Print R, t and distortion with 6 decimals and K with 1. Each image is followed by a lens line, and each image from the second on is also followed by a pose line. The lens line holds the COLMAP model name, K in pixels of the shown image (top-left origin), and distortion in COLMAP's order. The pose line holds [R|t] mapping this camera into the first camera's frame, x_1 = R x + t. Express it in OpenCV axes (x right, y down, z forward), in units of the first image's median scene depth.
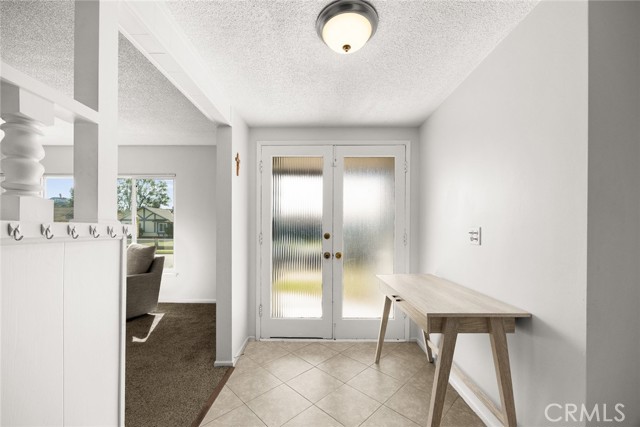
lens RADIAL K [[250.3, 0, 314.0], [0, 250.3, 211.1], [0, 0, 1]] dist [0.001054, -0.000002]
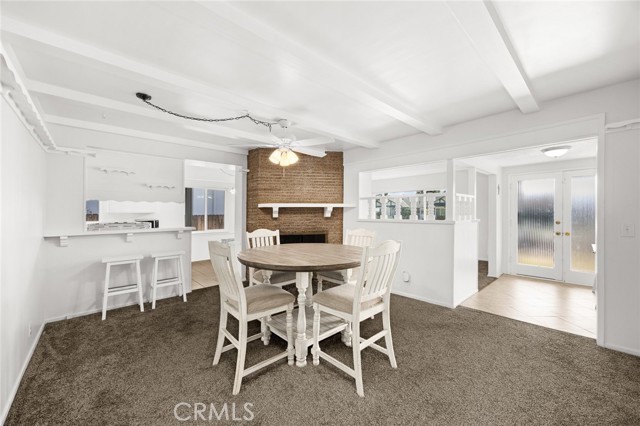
lens RADIAL K [[250.3, 0, 314.0], [0, 250.3, 210.6], [0, 0, 1]] dist [0.001054, -0.000002]
pose [[0.662765, -0.009773, -0.748764, 0.235047], [0.011656, 0.999928, -0.002733, 0.001709], [0.748737, -0.006916, 0.662831, -1.441290]]
